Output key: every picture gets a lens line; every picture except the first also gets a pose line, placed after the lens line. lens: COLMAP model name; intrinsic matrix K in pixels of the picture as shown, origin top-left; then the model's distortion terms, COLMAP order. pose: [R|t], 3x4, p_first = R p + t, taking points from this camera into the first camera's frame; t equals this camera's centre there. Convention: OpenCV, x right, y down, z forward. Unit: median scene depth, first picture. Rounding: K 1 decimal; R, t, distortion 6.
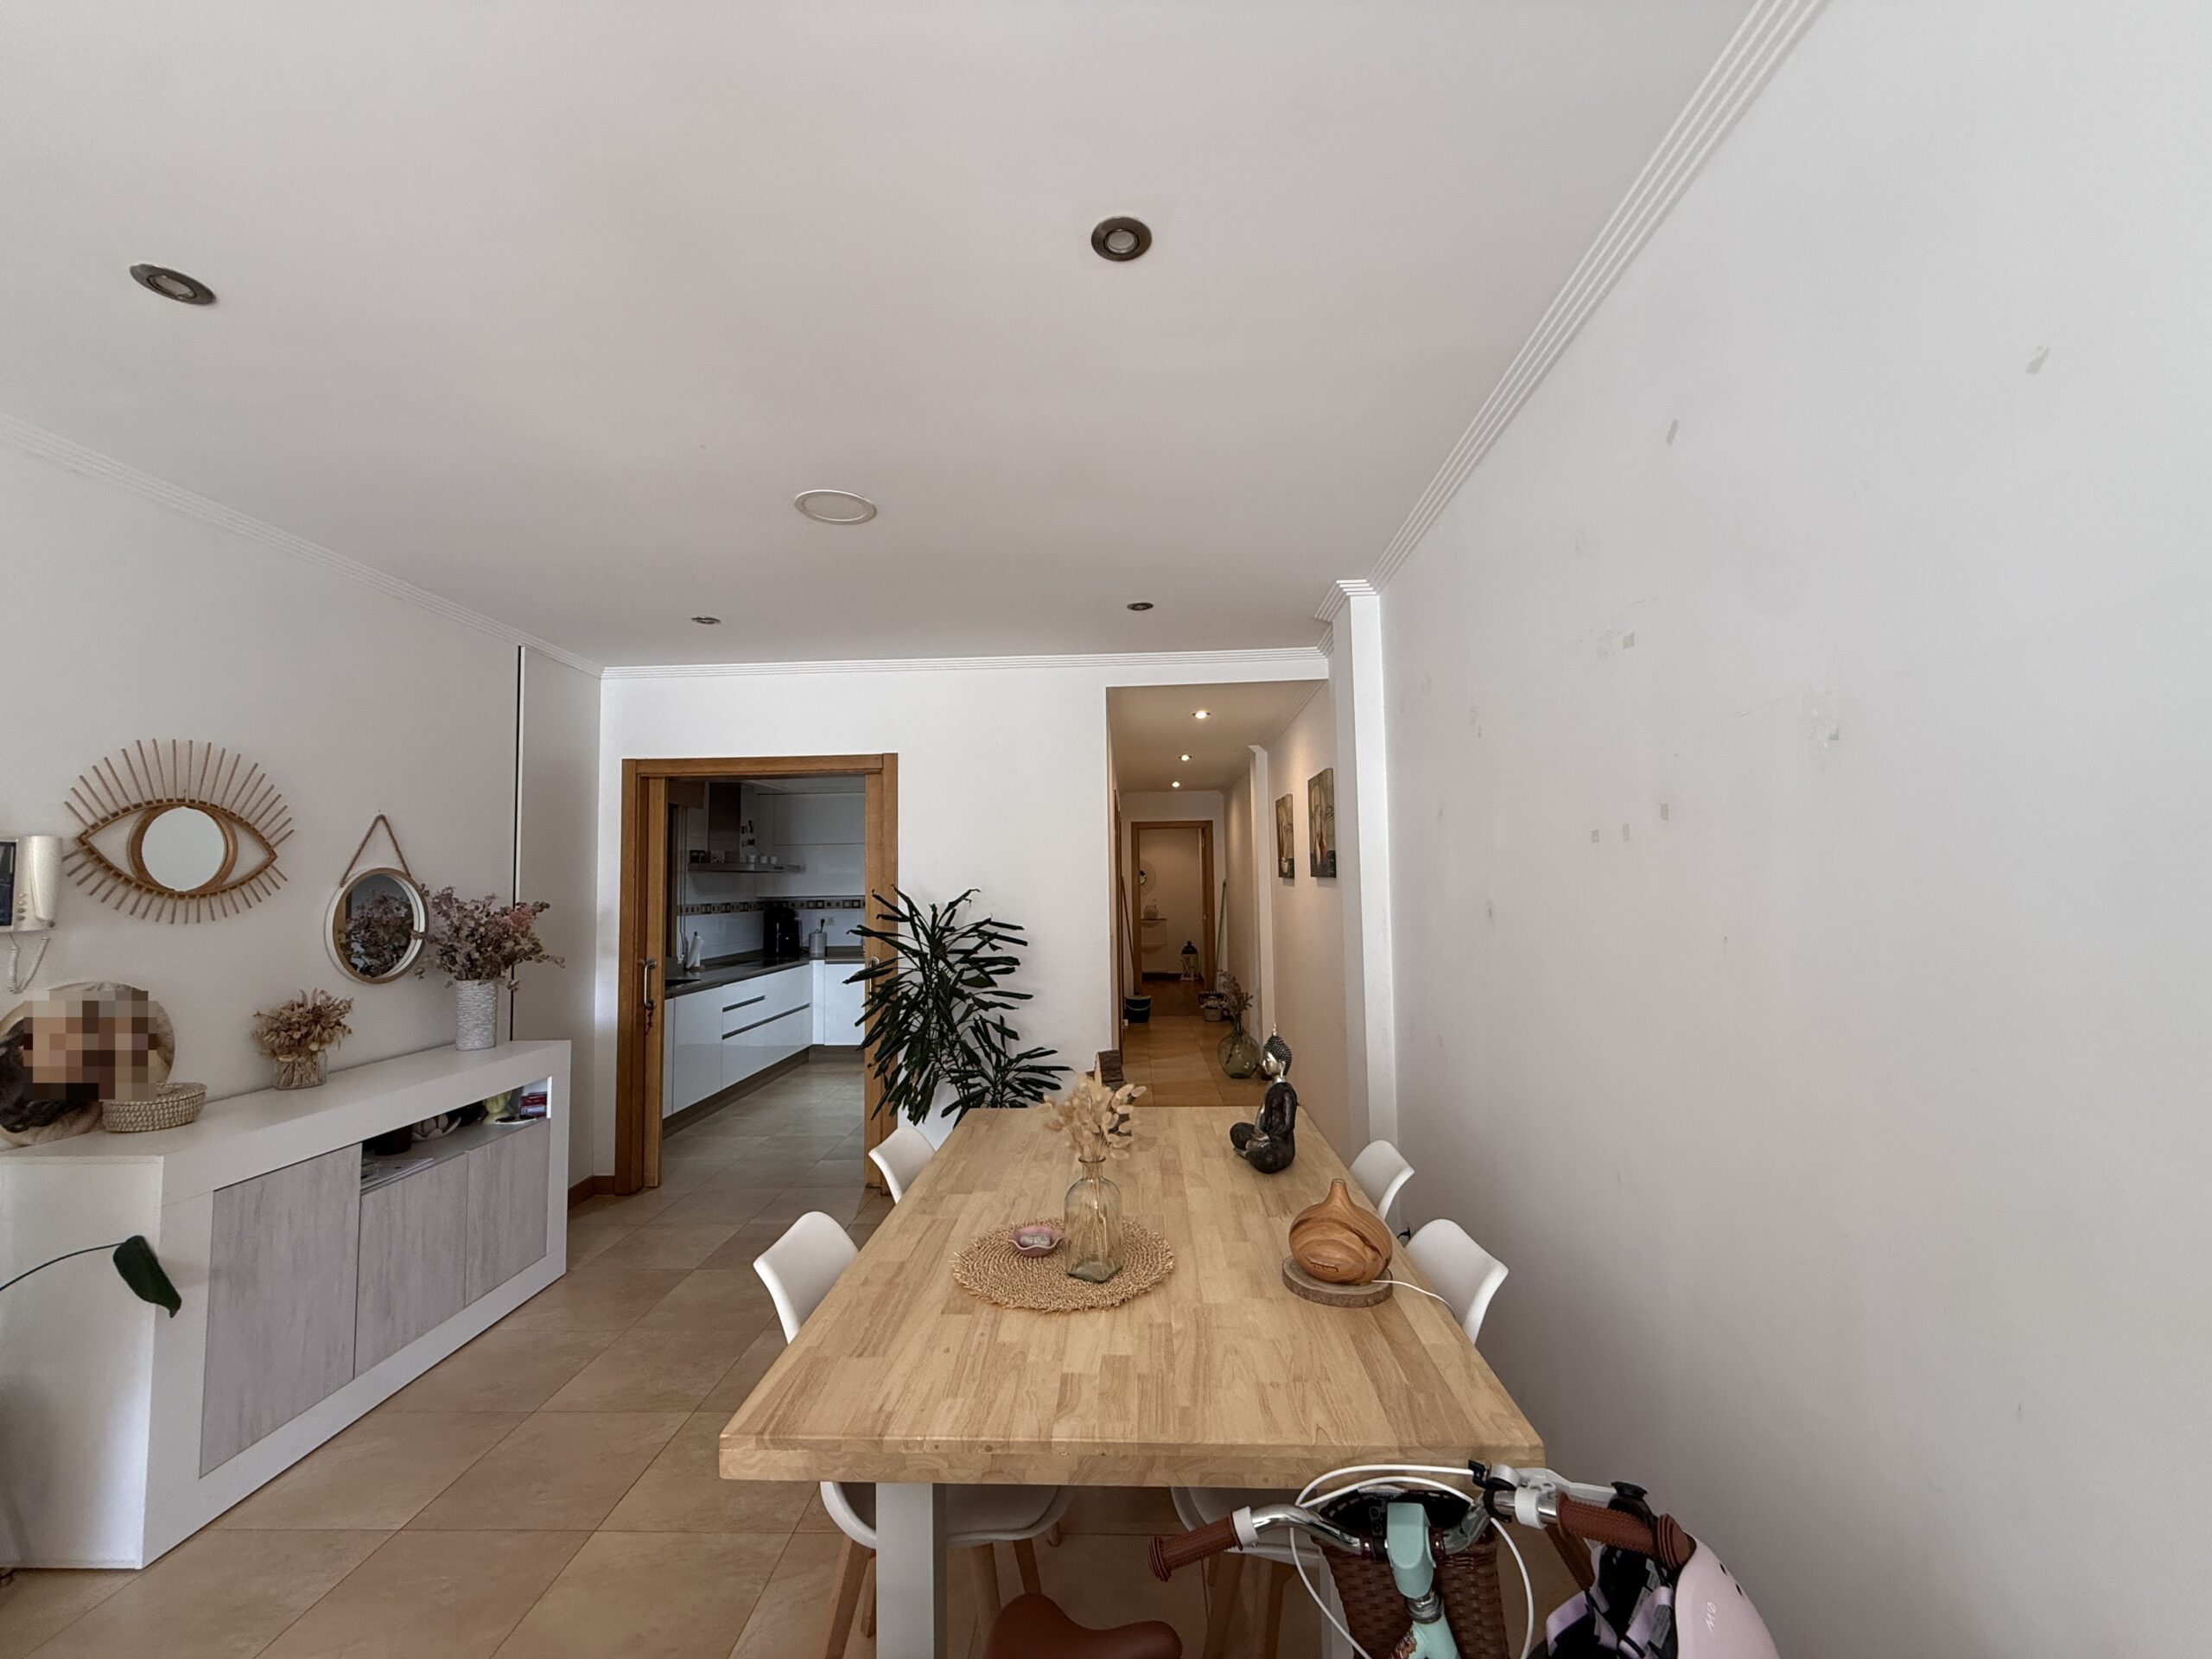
lens RADIAL K [[878.8, 0, 1106.4], [0, 878.8, 834.3], [0, 0, 1]] dist [-0.001144, 0.000374]
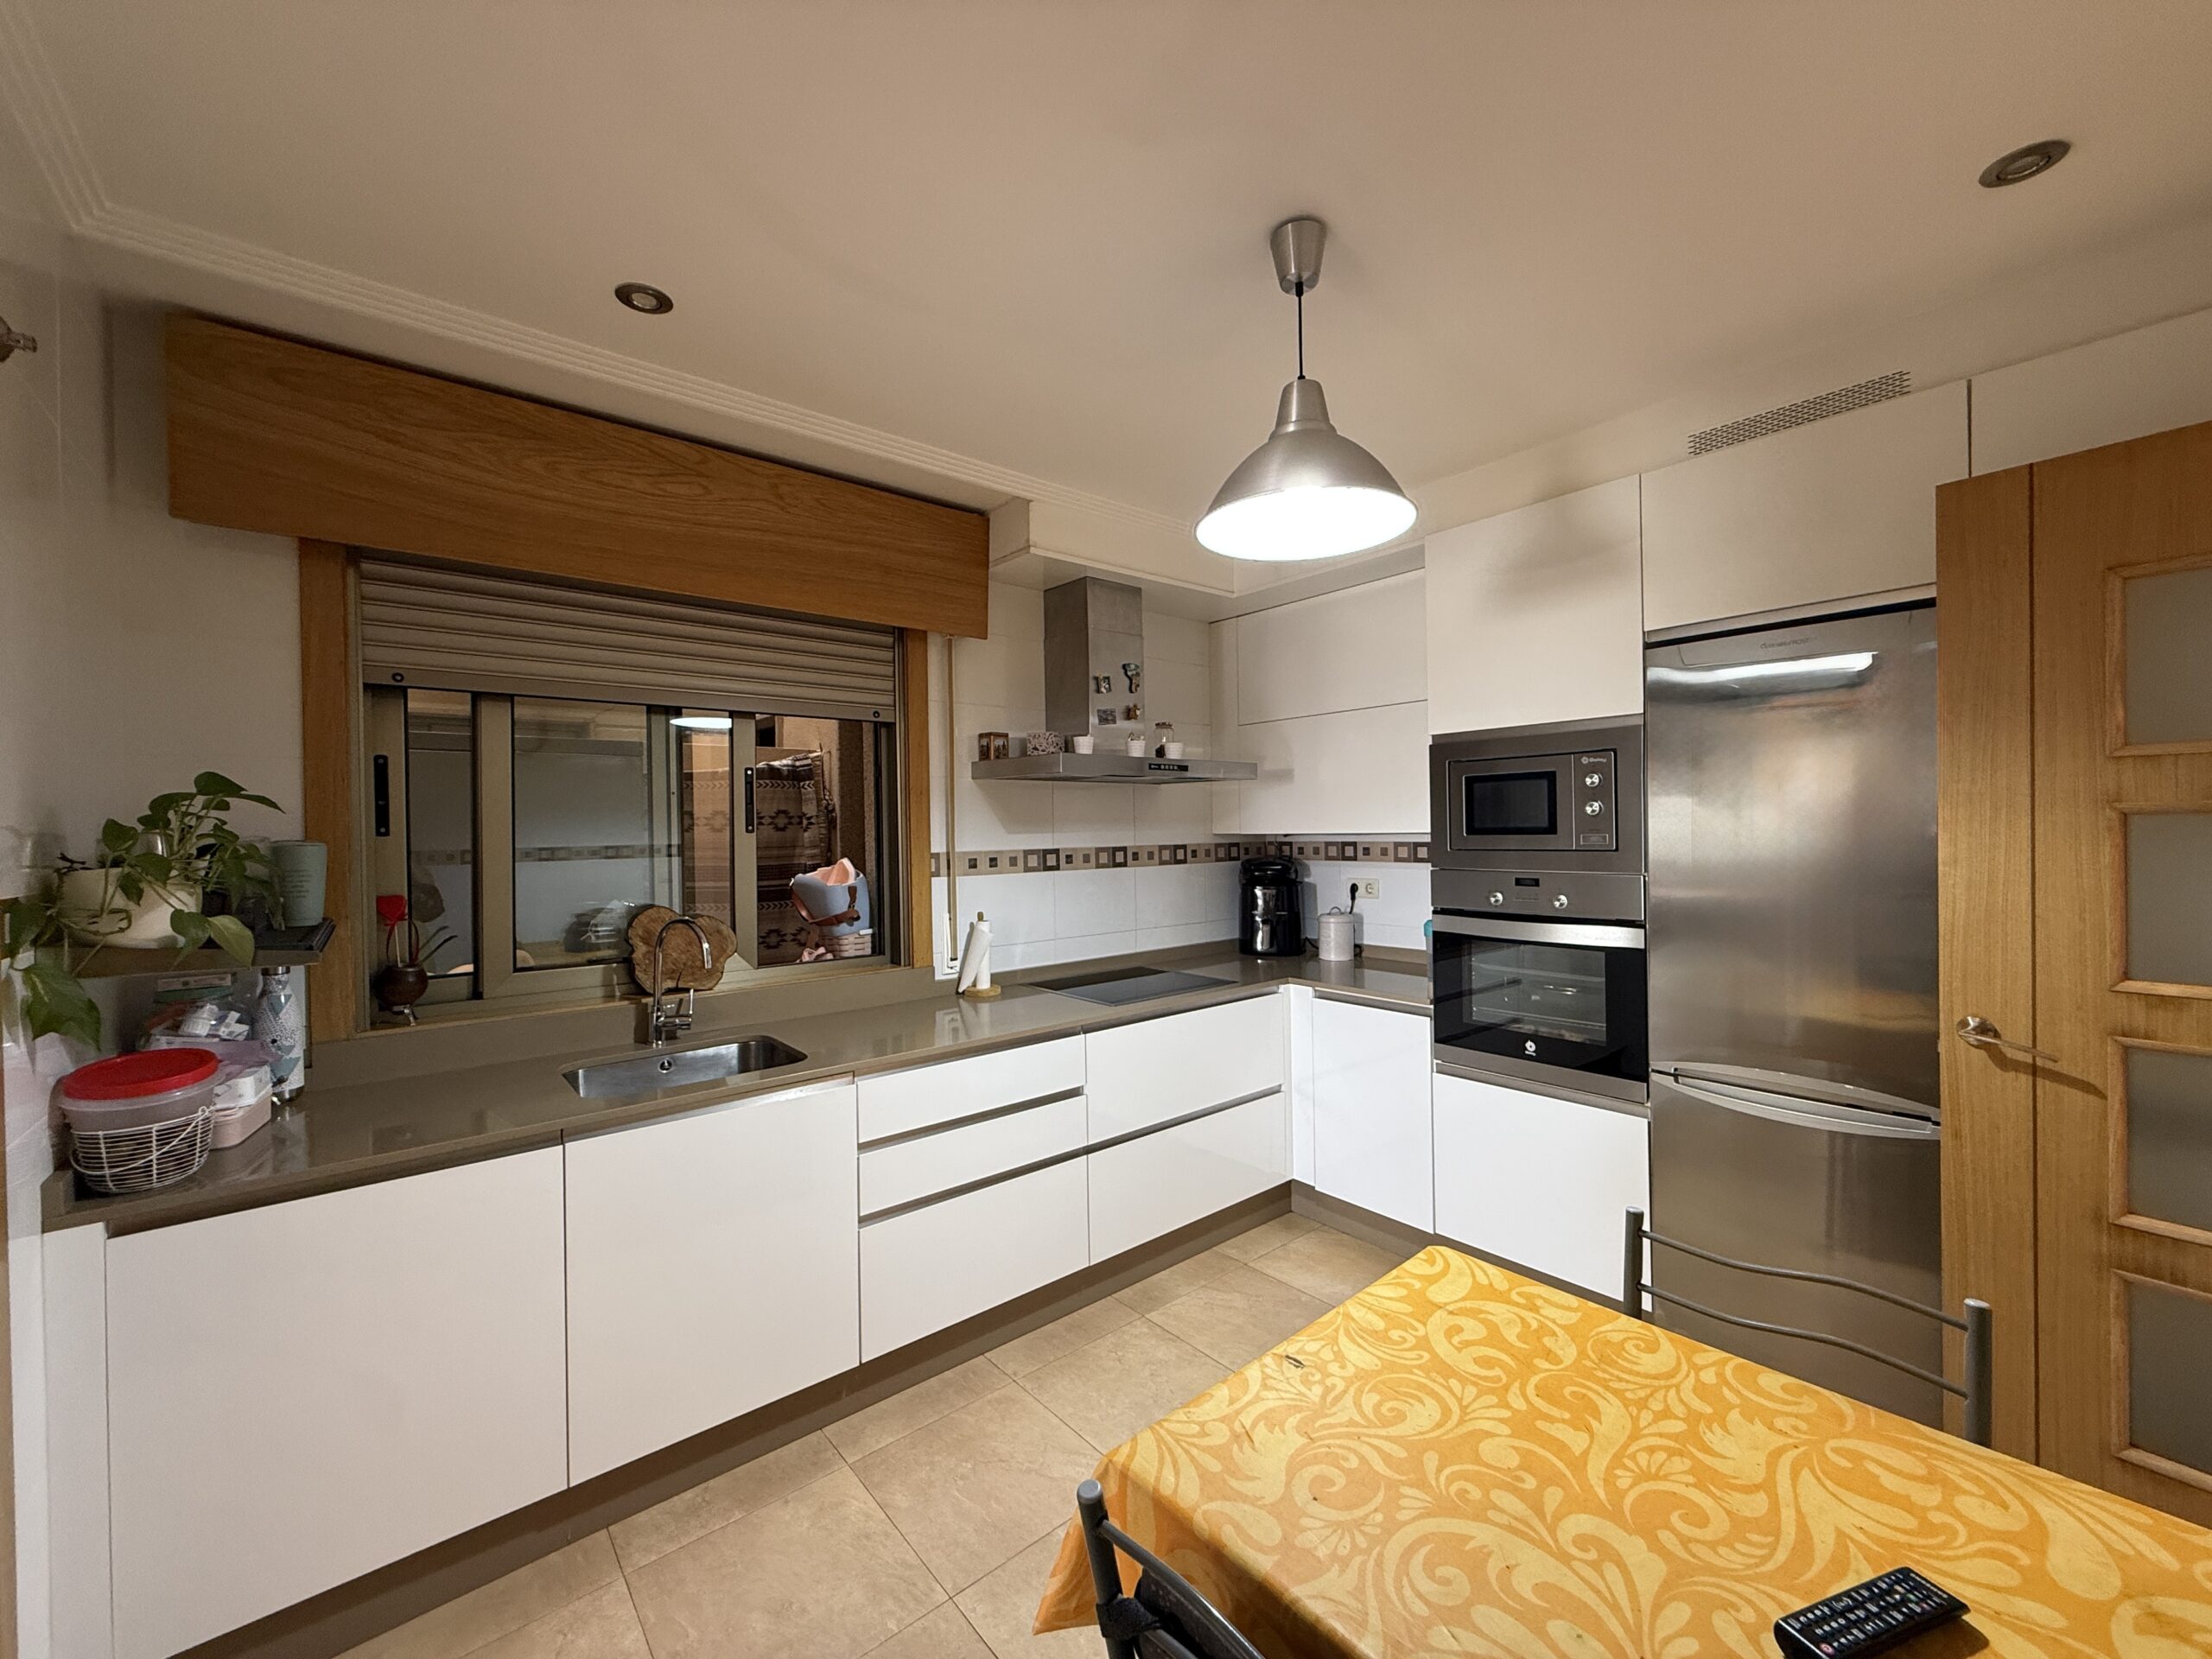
lens RADIAL K [[878.8, 0, 1101.3], [0, 878.8, 831.6], [0, 0, 1]] dist [-0.001144, 0.000374]
pose [[0.662447, 0.005674, -0.749087, -0.079895], [0.050883, 0.997321, 0.052552, 0.044928], [0.747379, -0.072928, 0.660384, 0.690461]]
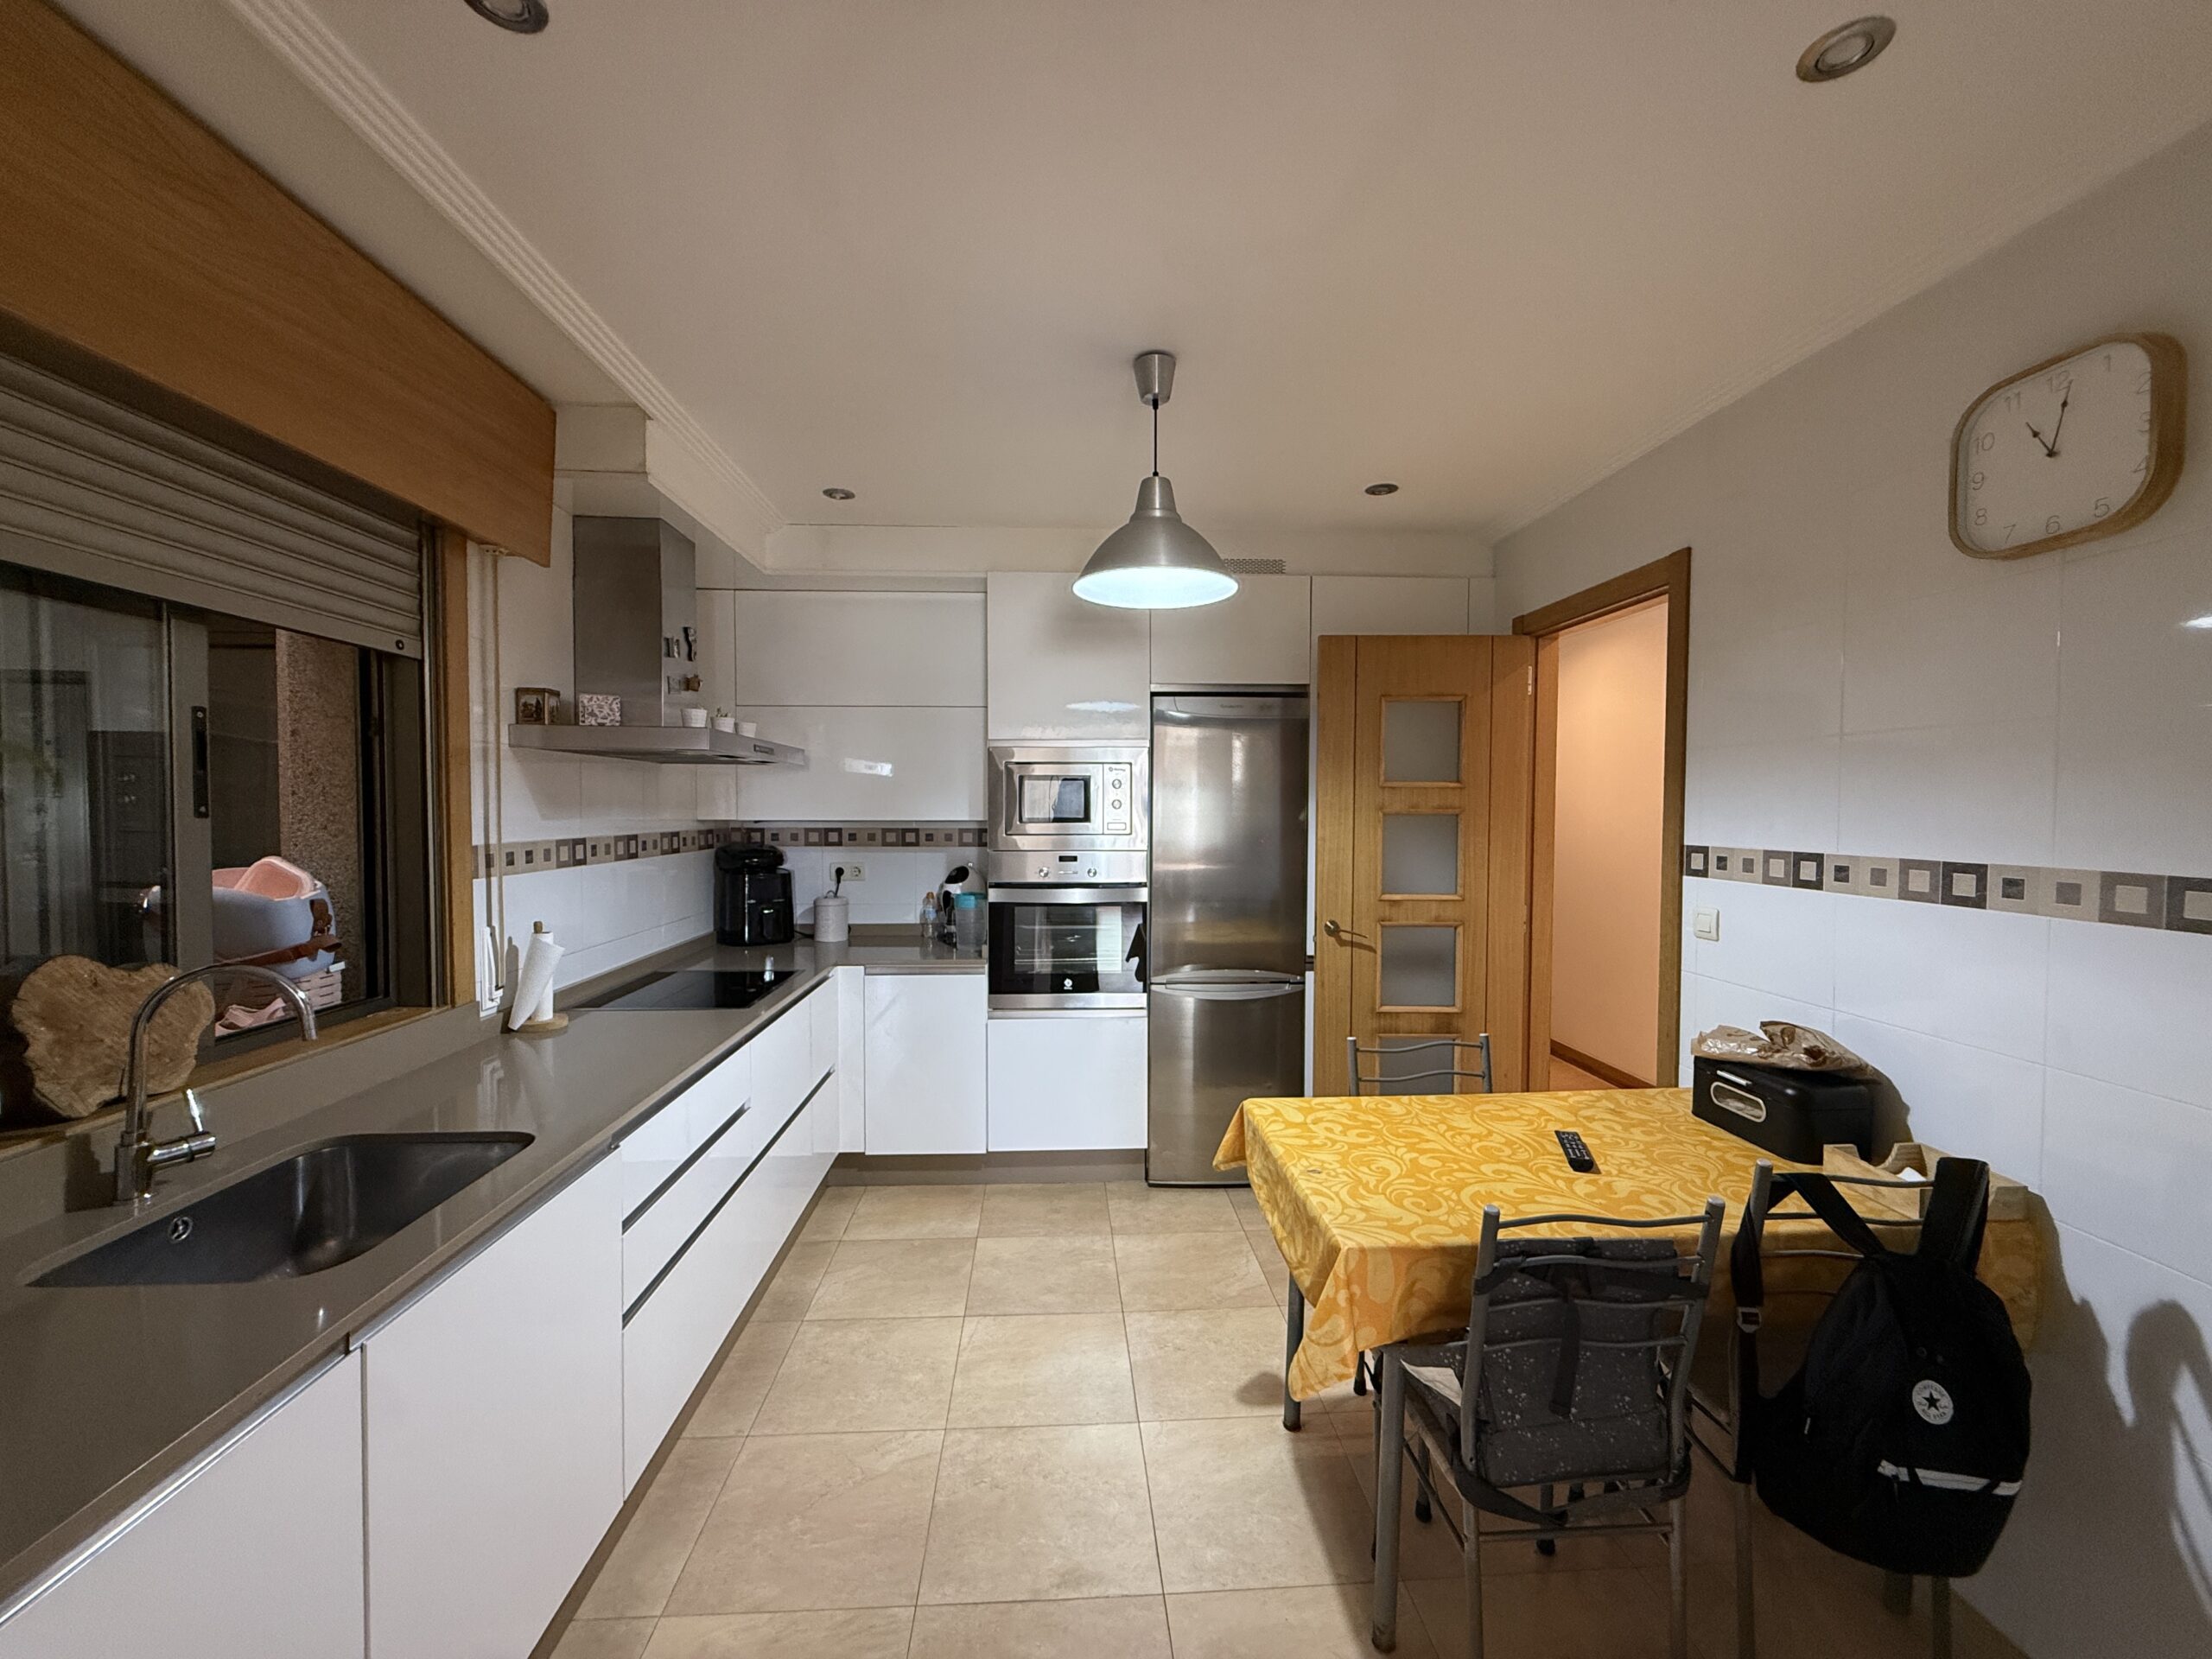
lens RADIAL K [[878.8, 0, 1097.7], [0, 878.8, 831.4], [0, 0, 1]] dist [-0.001144, 0.000374]
pose [[0.996671, 0.013112, 0.080463, -0.252365], [-0.020095, 0.996041, 0.086593, 0.037314], [-0.079009, -0.087922, 0.992989, 0.588272]]
